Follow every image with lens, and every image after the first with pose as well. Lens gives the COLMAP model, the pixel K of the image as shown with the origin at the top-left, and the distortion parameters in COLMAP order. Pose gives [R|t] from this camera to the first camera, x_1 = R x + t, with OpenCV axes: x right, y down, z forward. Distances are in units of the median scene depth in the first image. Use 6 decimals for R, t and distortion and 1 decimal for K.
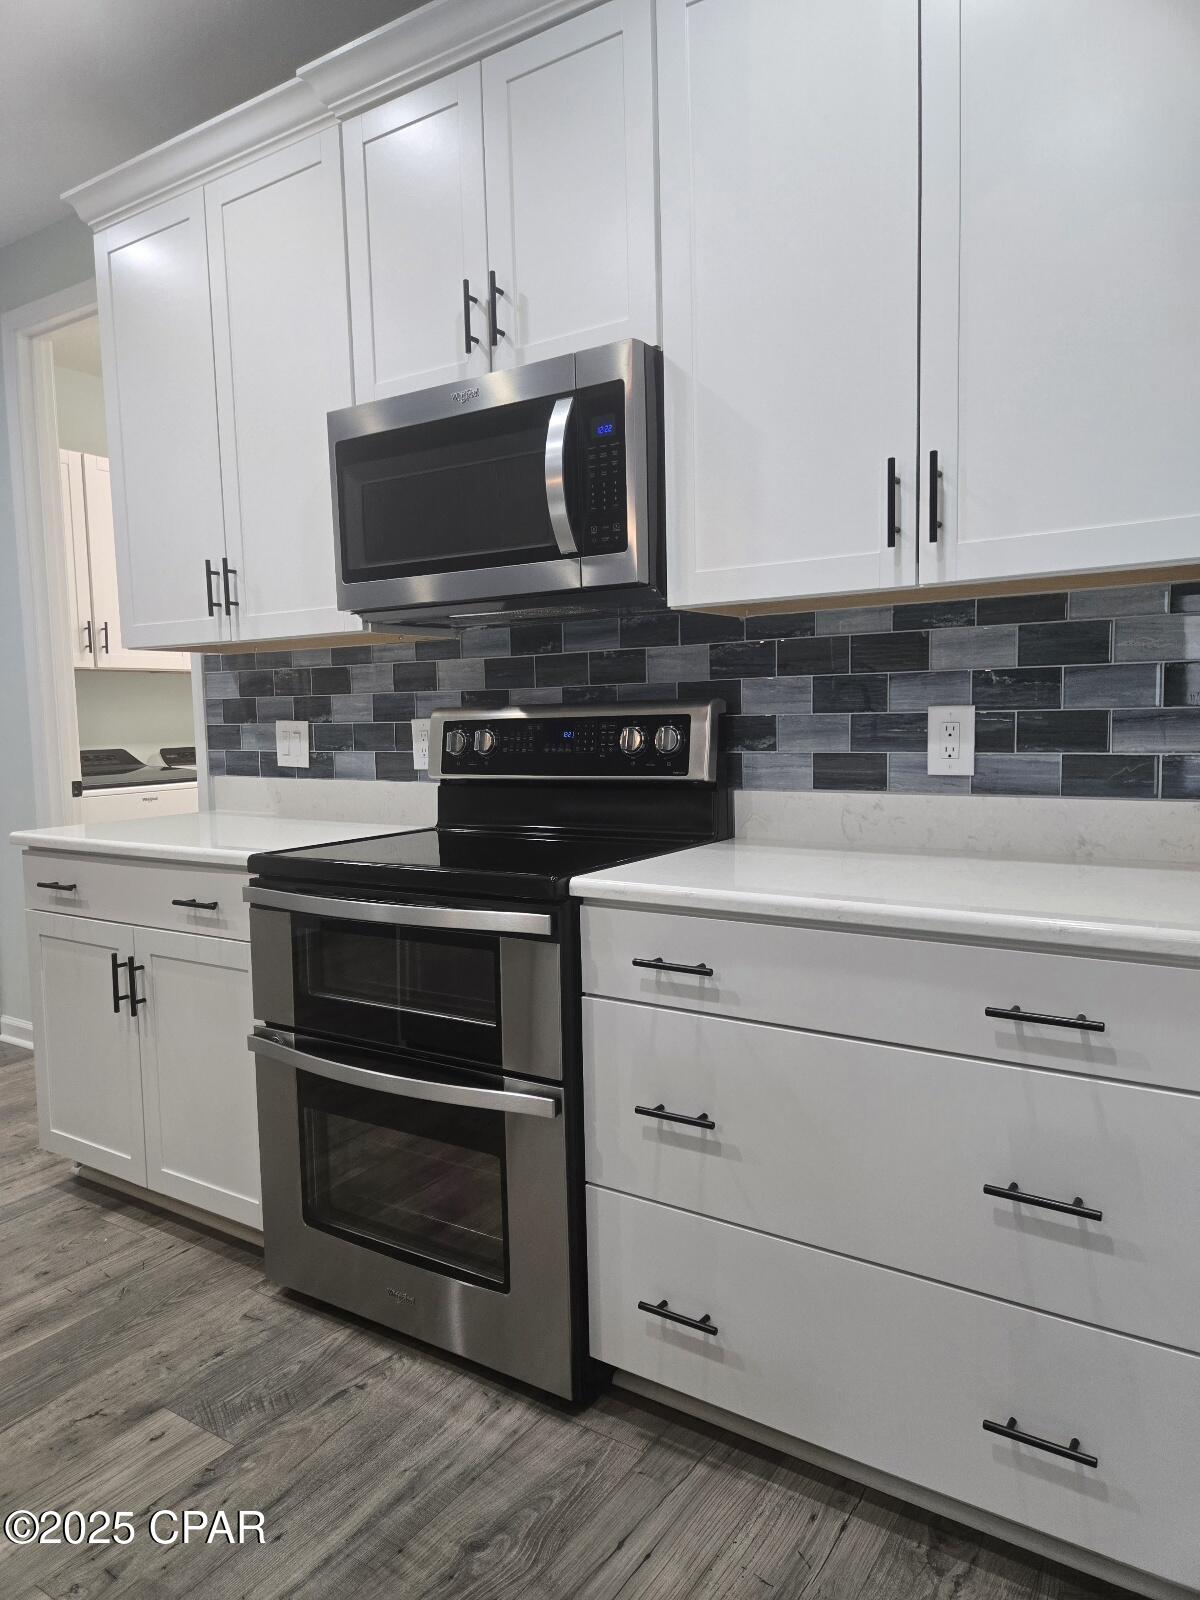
lens RADIAL K [[1082.8, 0, 587.5], [0, 1082.8, 802.5], [0, 0, 1]] dist [0.037901, -0.023737]
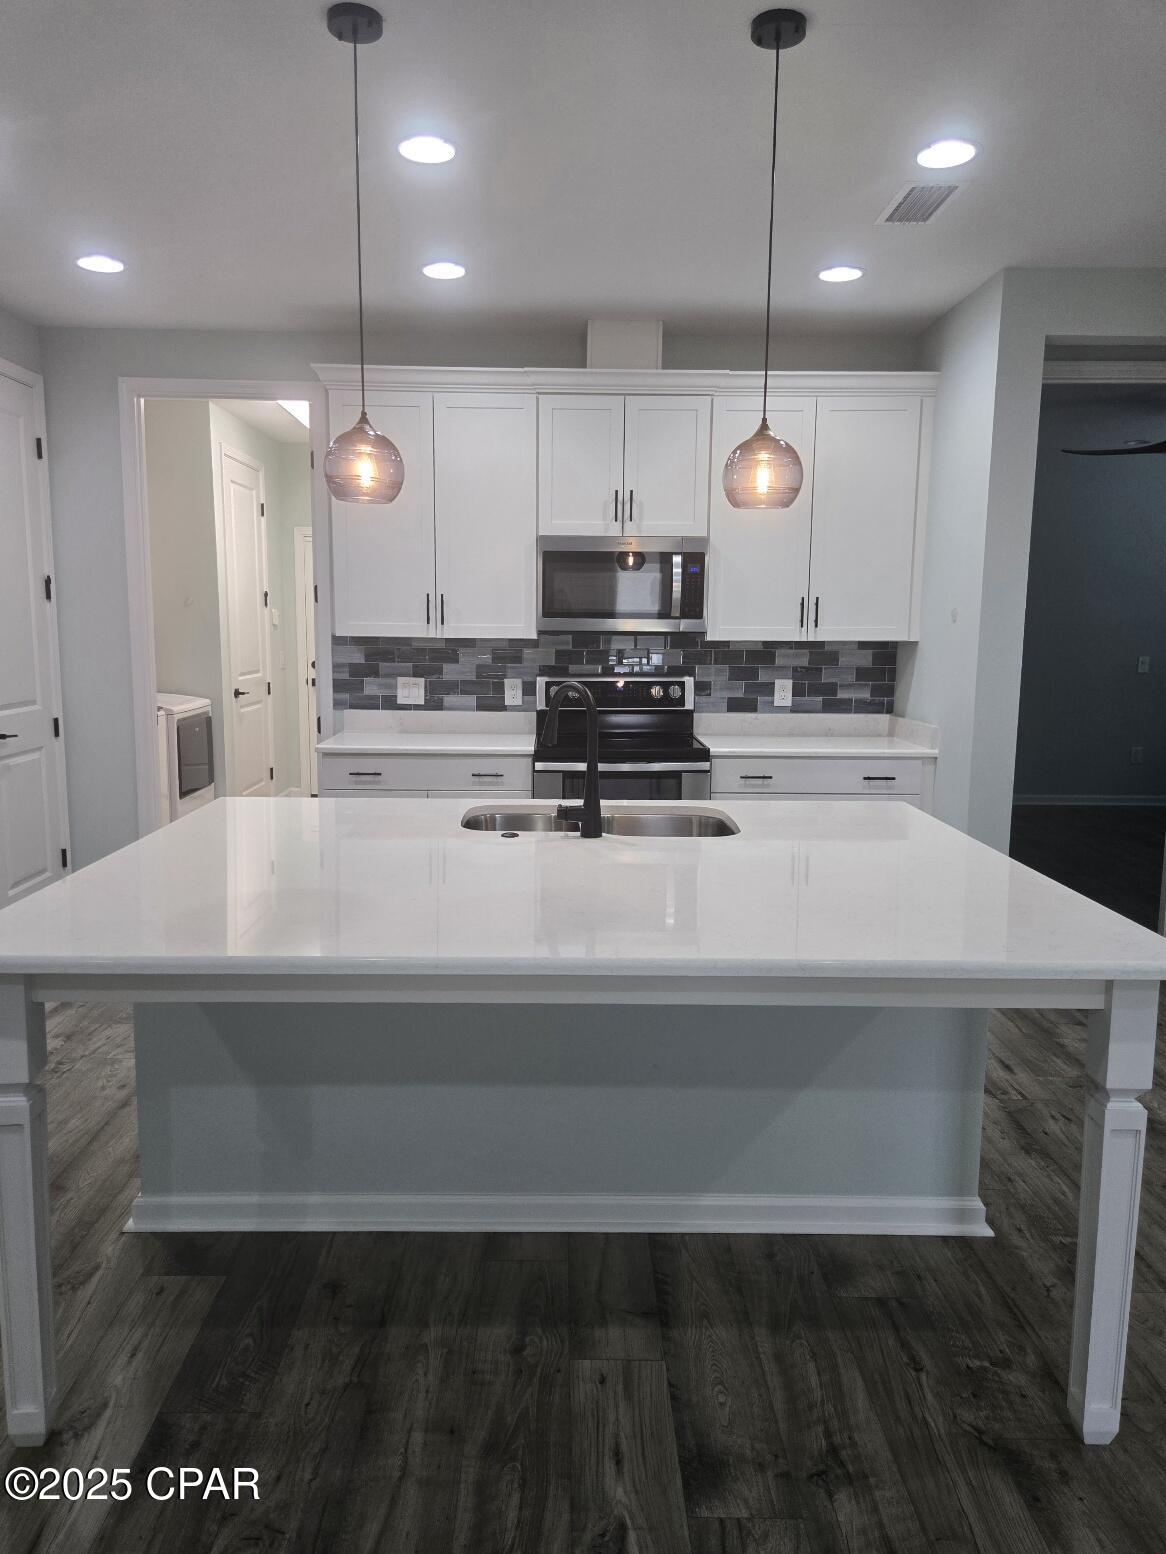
lens RADIAL K [[1051.7, 0, 557.3], [0, 1051.7, 772.0], [0, 0, 1]] dist [0.037901, -0.023737]
pose [[0.828638, -0.051606, 0.557401, -1.361749], [0.021624, 0.997949, 0.060247, -0.027160], [-0.559367, -0.037870, 0.828054, -0.709056]]
